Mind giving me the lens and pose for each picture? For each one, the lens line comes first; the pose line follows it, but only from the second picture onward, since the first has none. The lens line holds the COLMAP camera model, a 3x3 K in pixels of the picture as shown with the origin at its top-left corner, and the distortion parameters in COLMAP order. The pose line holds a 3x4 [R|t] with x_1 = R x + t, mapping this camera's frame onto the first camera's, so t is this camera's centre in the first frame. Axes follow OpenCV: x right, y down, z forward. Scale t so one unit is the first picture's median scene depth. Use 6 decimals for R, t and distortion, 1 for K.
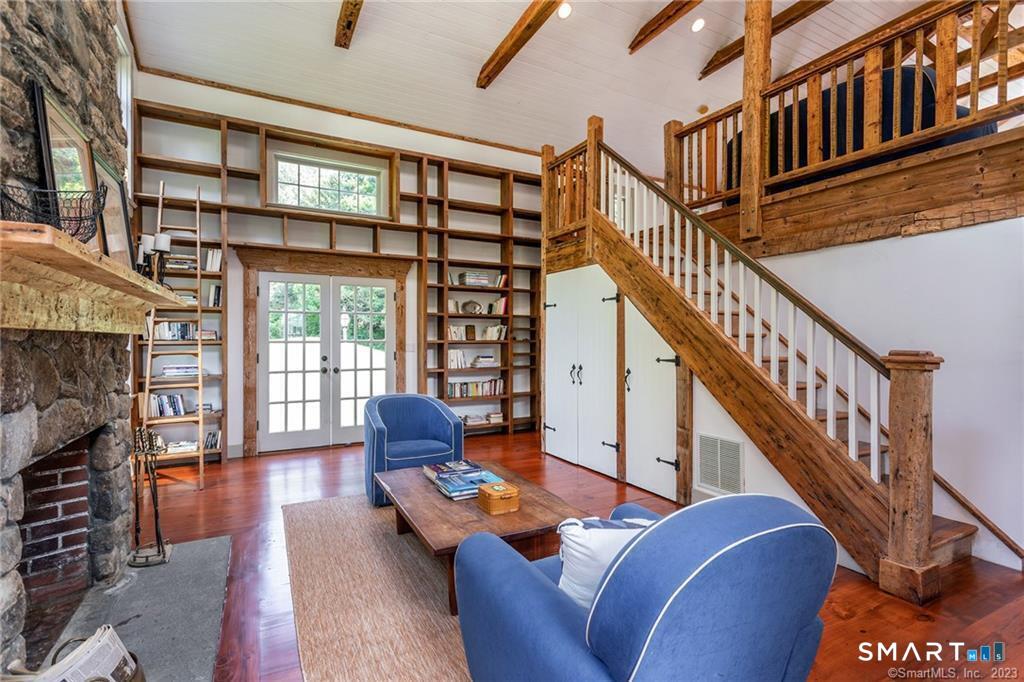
lens RADIAL K [[489.4, 0, 522.7], [0, 489.4, 342.6], [0, 0, 1]] dist [0.013725, 0.000549]
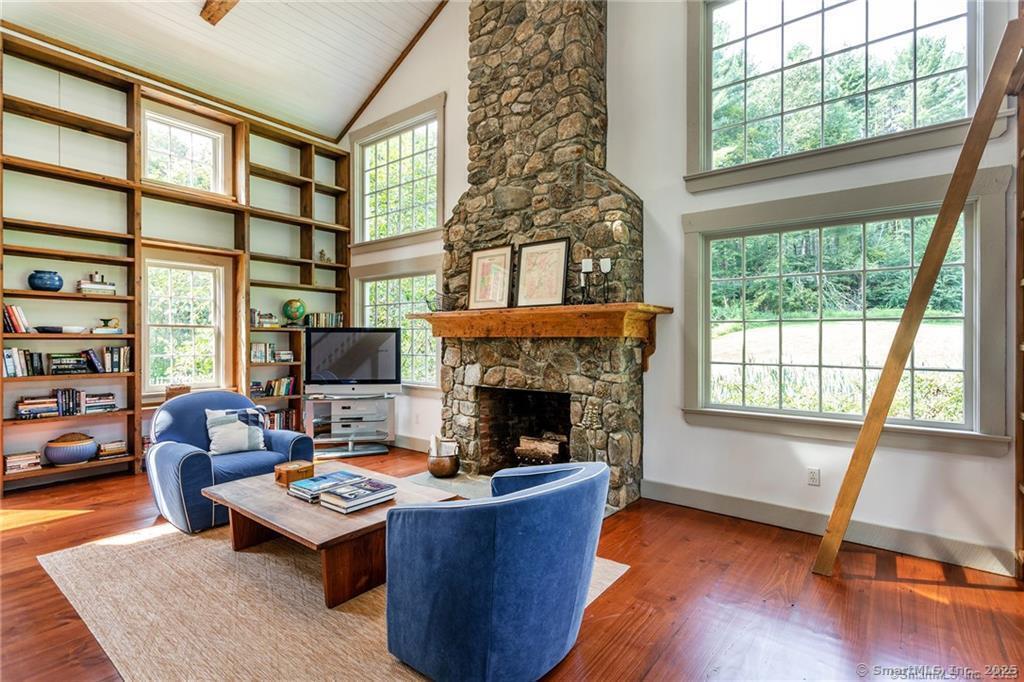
lens RADIAL K [[489.4, 0, 503.3], [0, 489.4, 341.0], [0, 0, 1]] dist [0.013725, 0.000549]
pose [[-0.924211, -0.000849, -0.381881, -0.030754], [-0.004084, 0.999962, 0.007662, -0.007575], [0.381860, 0.008641, -0.924180, 1.140158]]
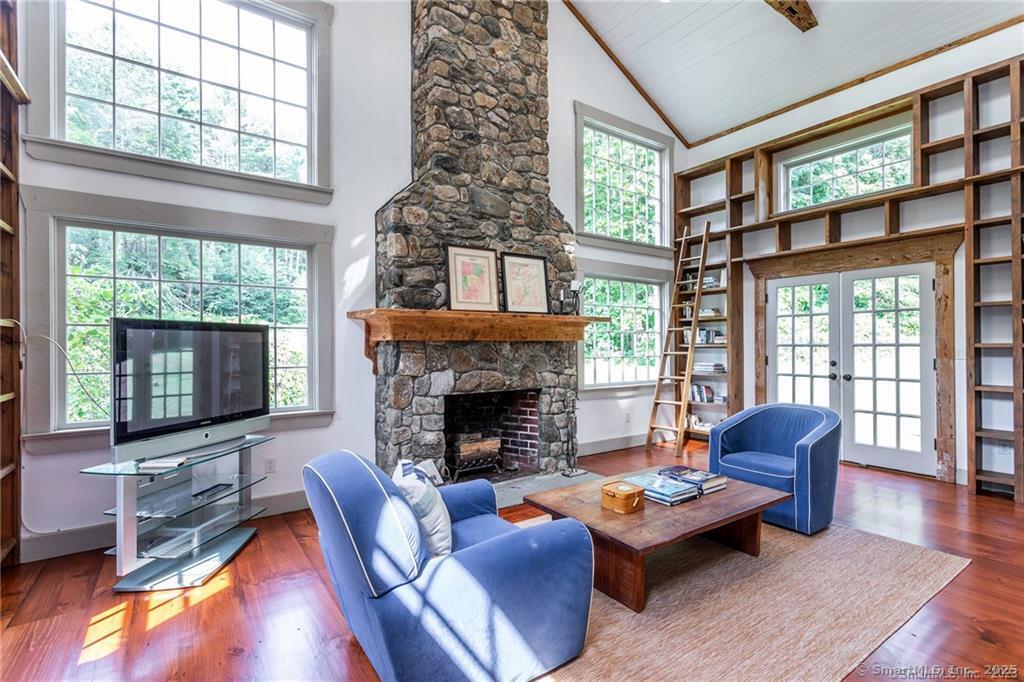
lens RADIAL K [[489.4, 0, 512.9], [0, 489.4, 341.9], [0, 0, 1]] dist [0.013725, 0.000549]
pose [[0.108811, -0.005515, -0.994047, 0.474789], [-0.003022, 0.999978, -0.005878, -0.001158], [0.994058, 0.003644, 0.108792, 0.328087]]
